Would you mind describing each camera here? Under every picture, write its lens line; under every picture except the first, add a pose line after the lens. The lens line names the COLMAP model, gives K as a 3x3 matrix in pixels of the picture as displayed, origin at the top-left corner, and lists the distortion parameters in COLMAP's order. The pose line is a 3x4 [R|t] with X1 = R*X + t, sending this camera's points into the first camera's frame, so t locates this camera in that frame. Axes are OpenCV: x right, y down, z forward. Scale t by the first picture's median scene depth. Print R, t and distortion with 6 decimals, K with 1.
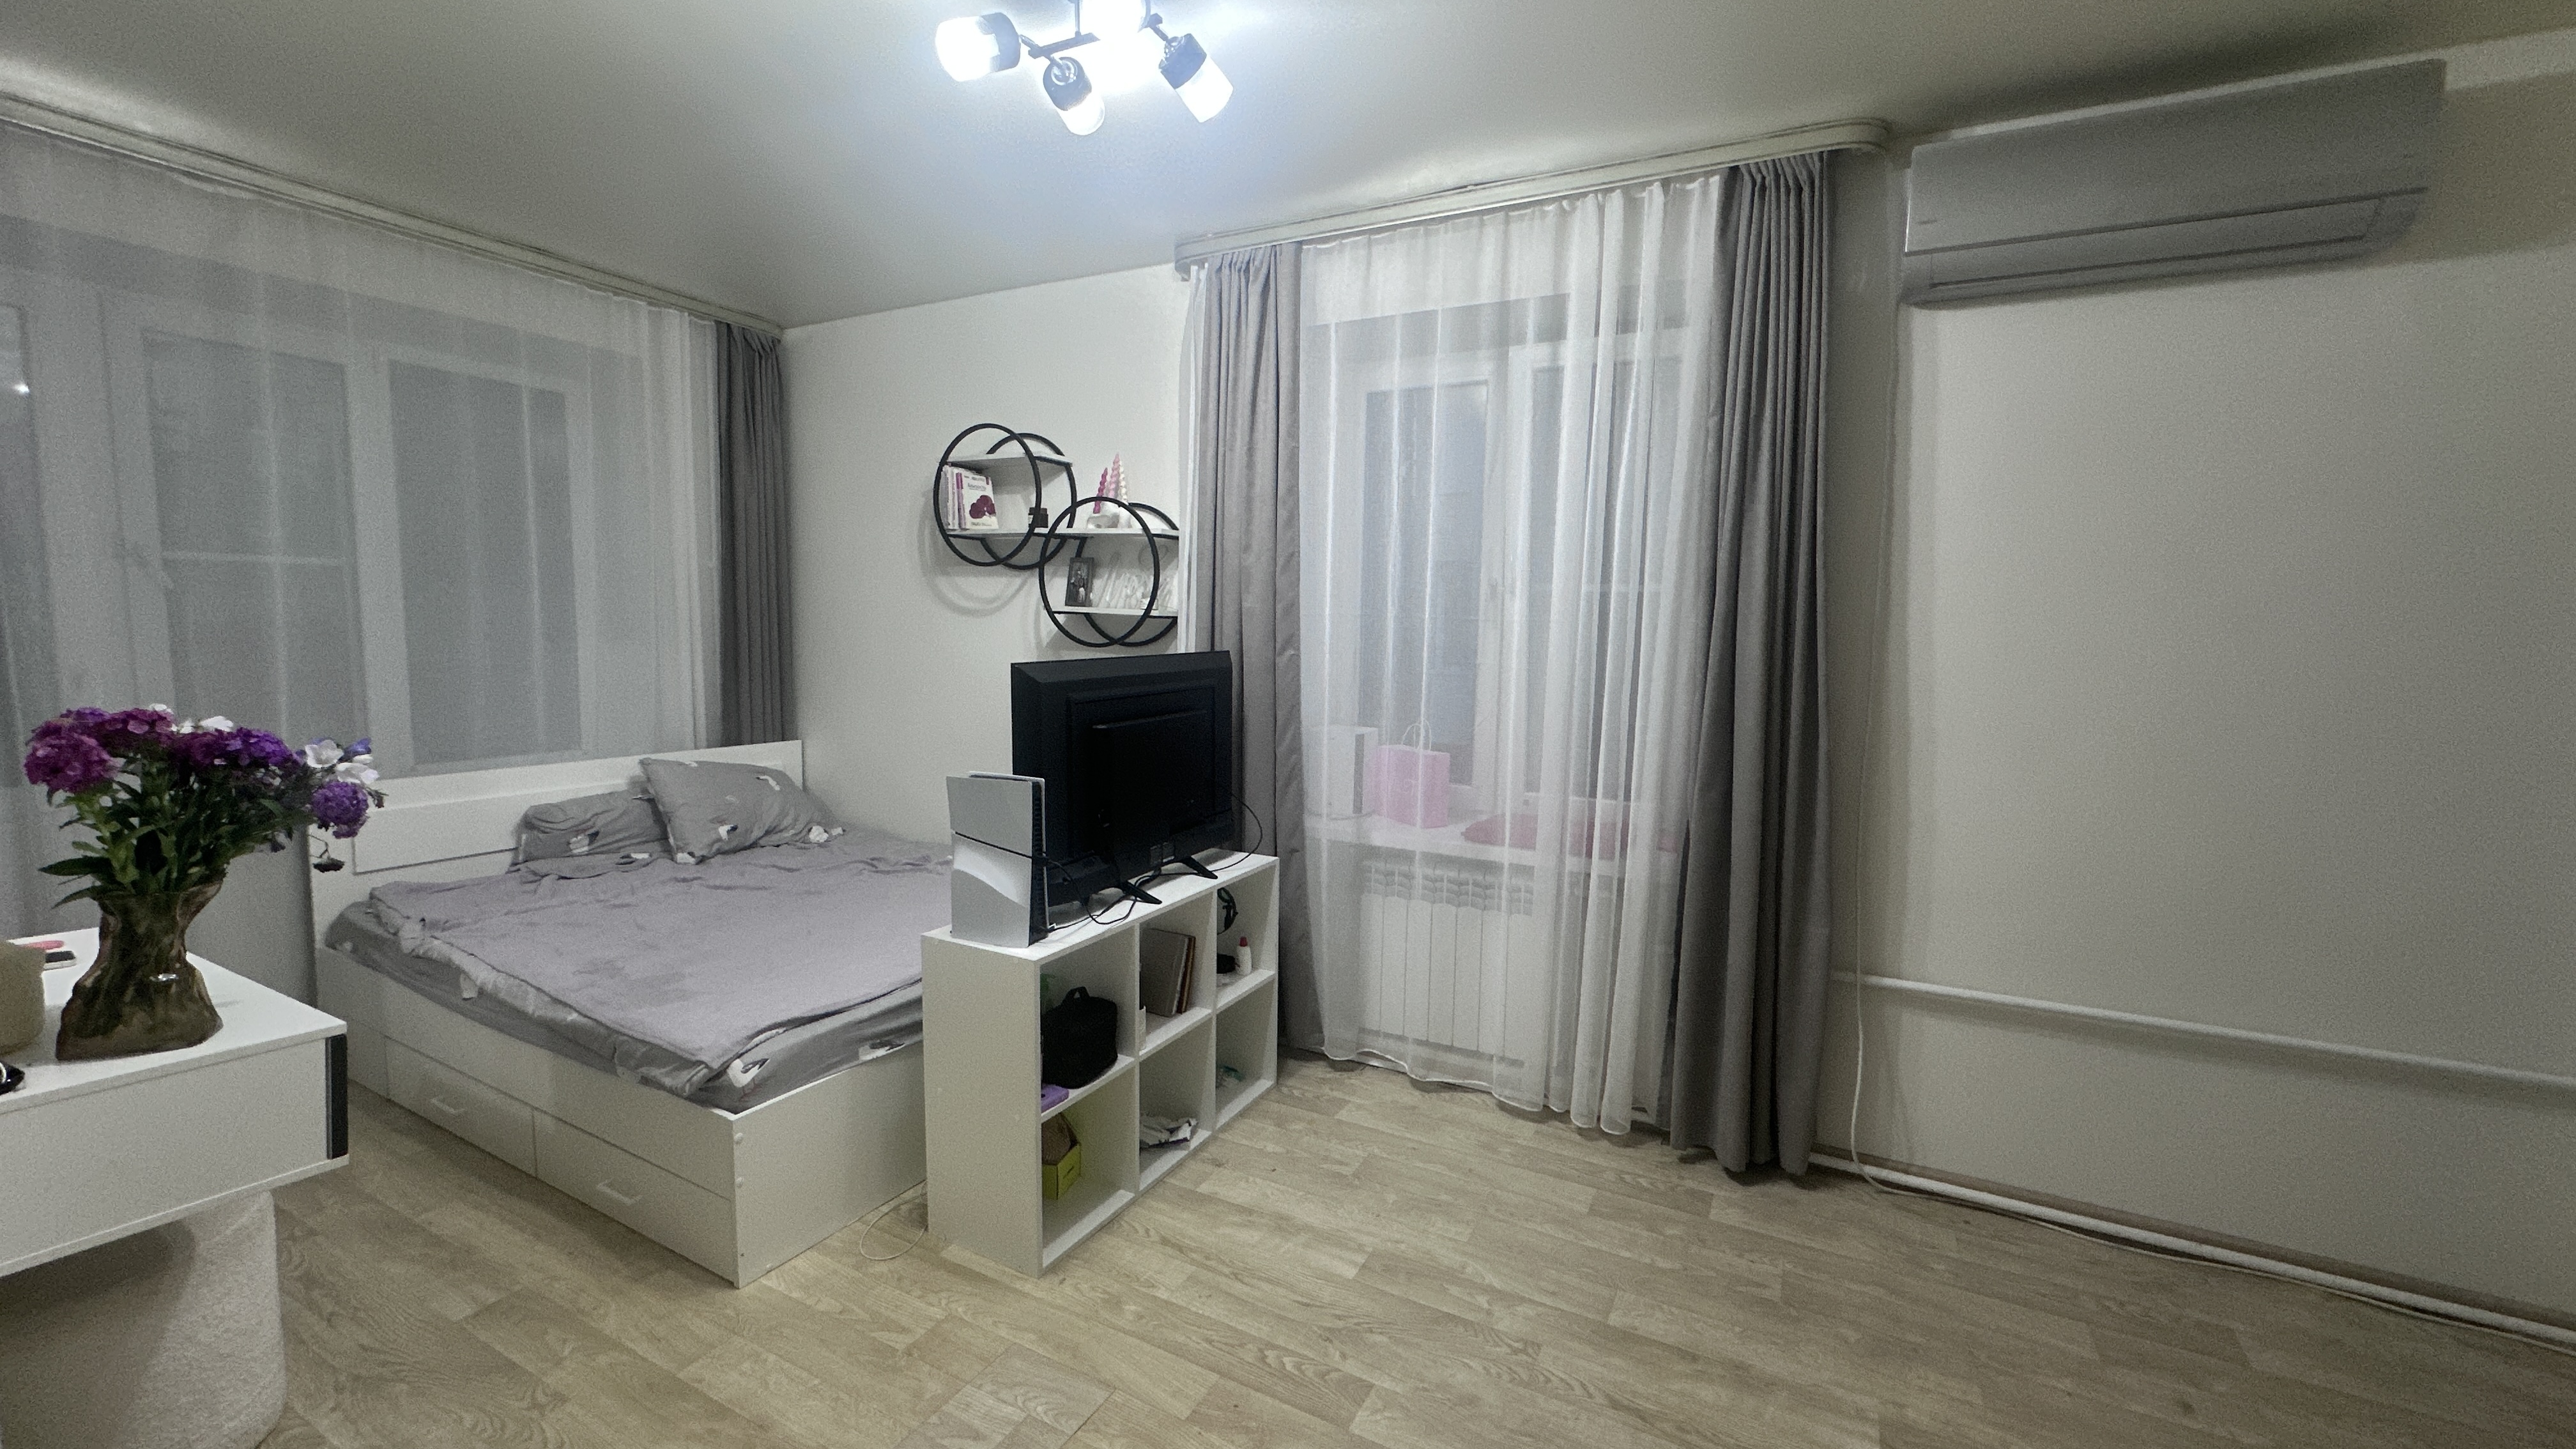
lens RADIAL K [[1009.1, 0, 1288.0], [0, 1009.1, 724.5], [0, 0, 1]] dist [-0.027844, 0.006251]
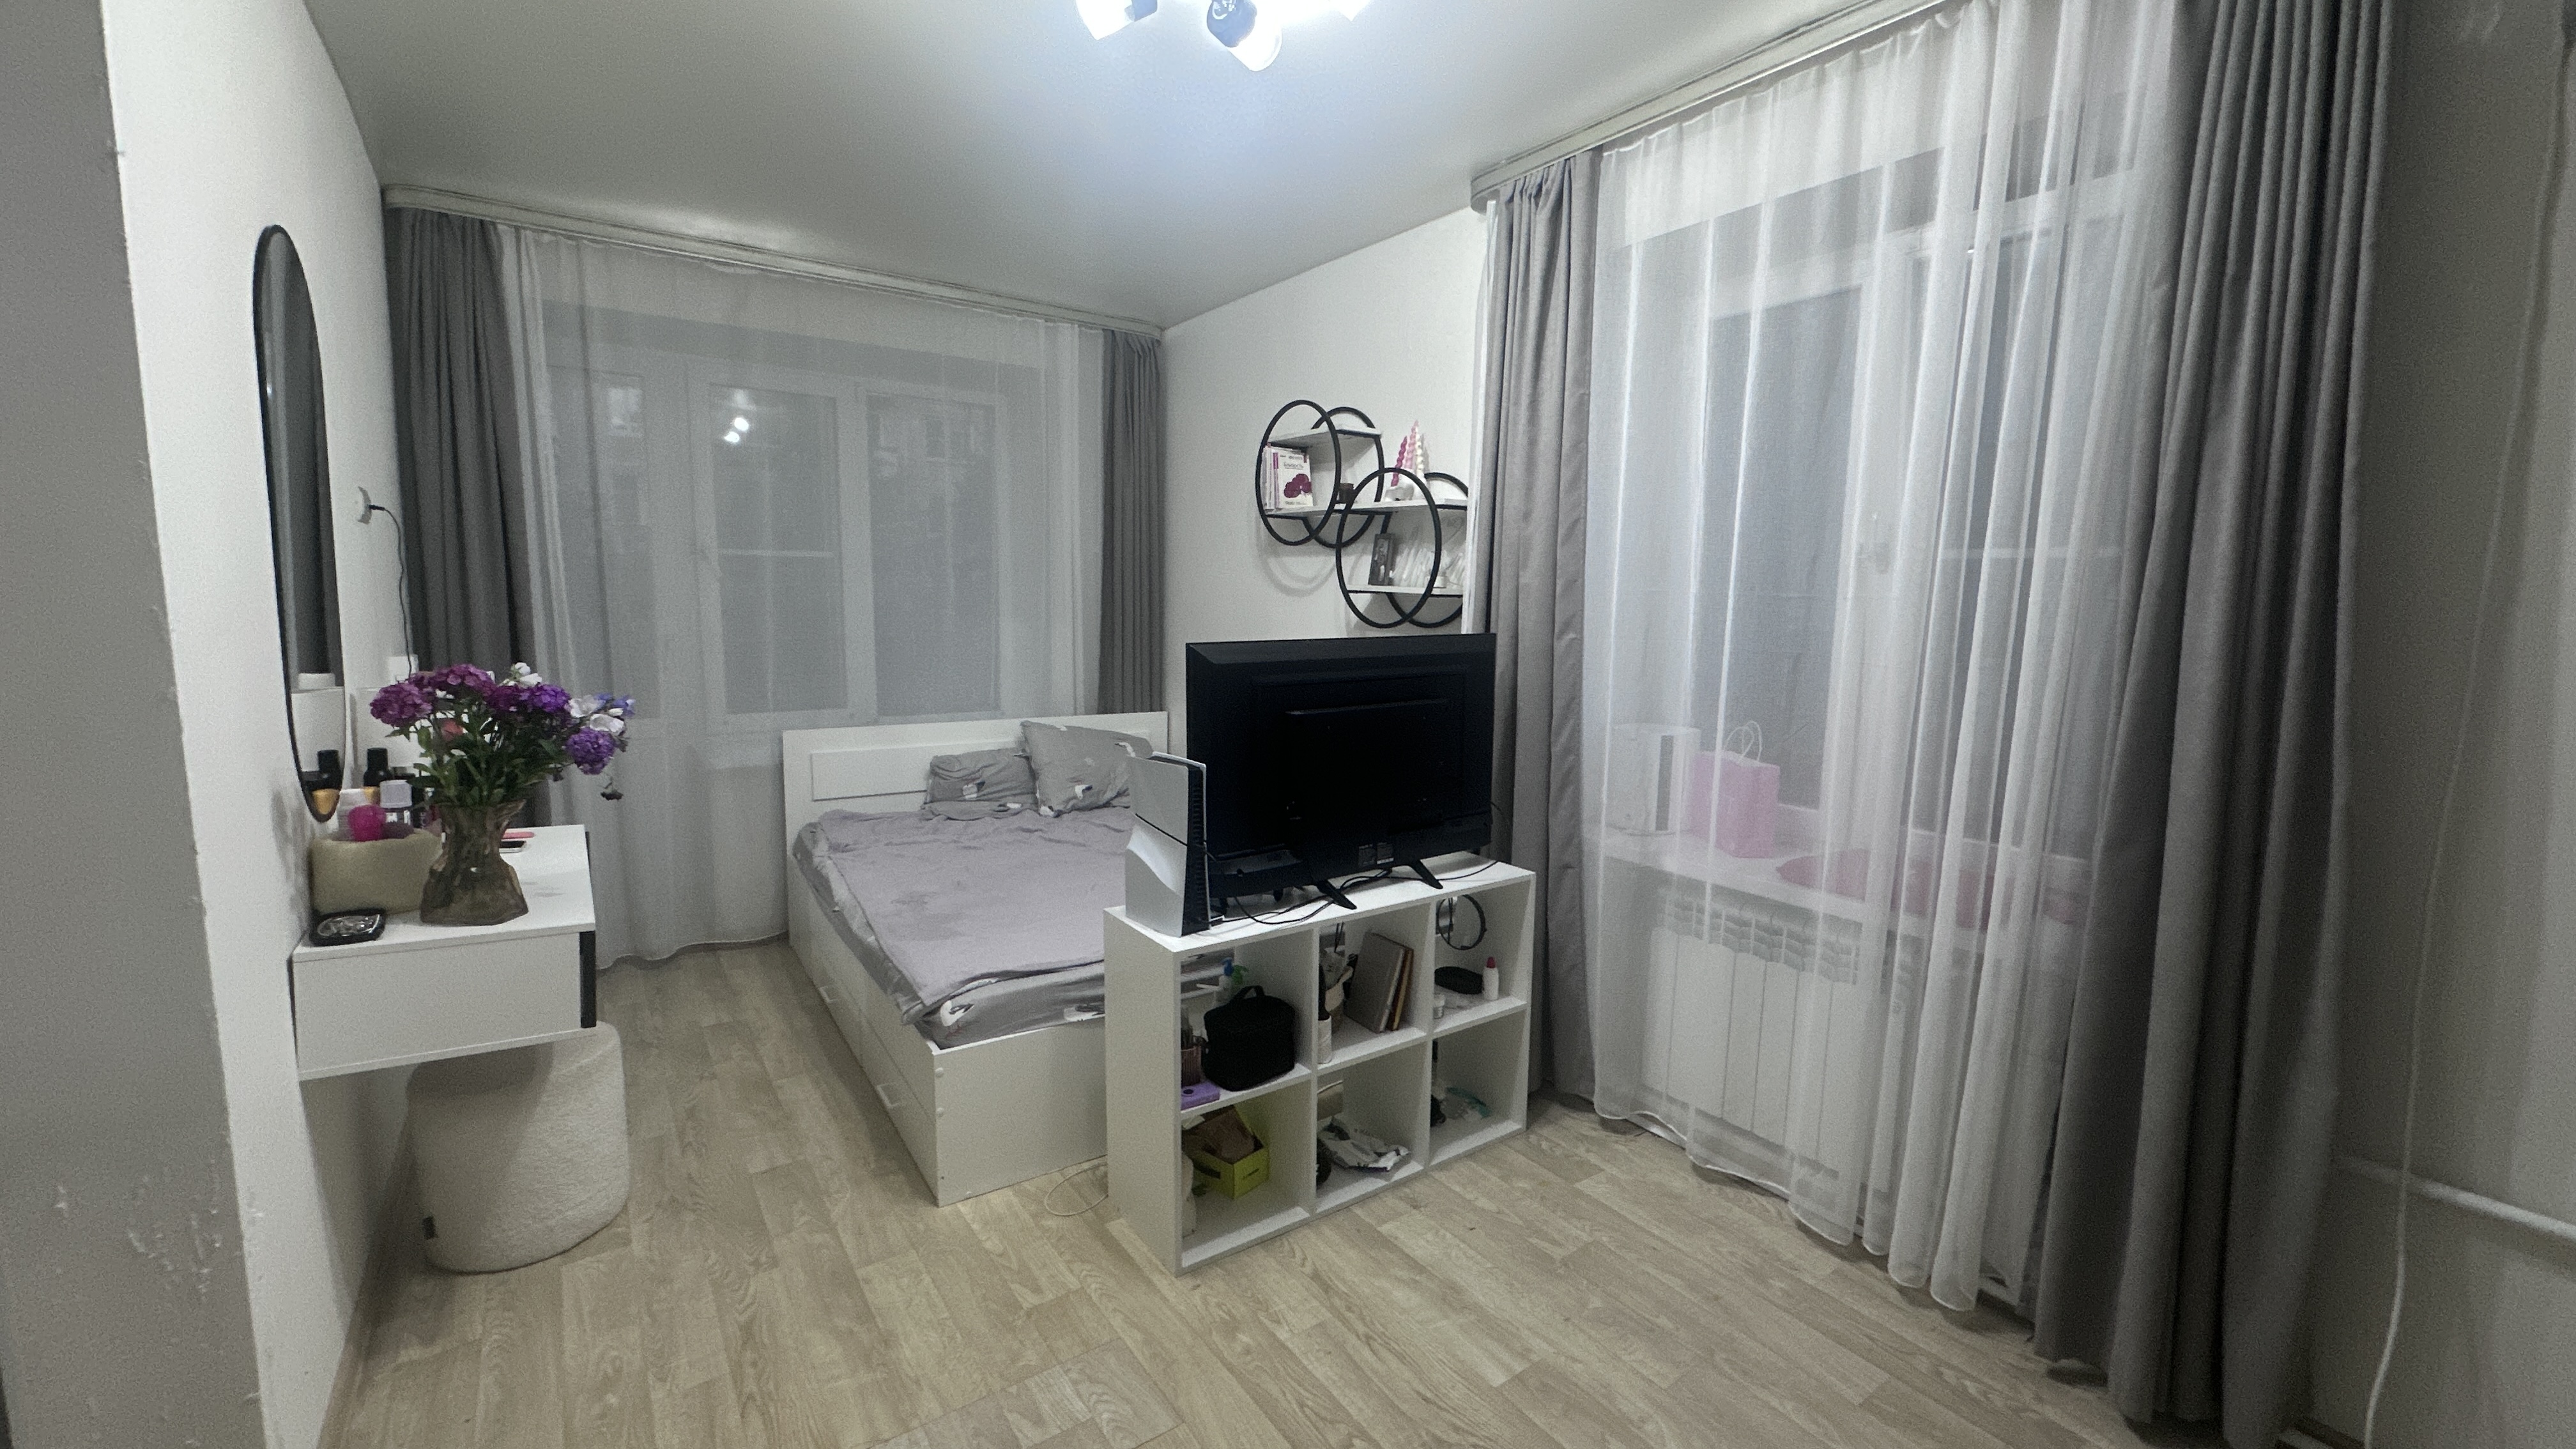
lens RADIAL K [[1009.1, 0, 1288.0], [0, 1009.1, 724.5], [0, 0, 1]] dist [-0.027844, 0.006251]
pose [[0.891030, 0.051910, -0.450968, 0.186790], [-0.043917, 0.998638, 0.028179, -0.010367], [0.451816, -0.005303, 0.892095, 0.133640]]
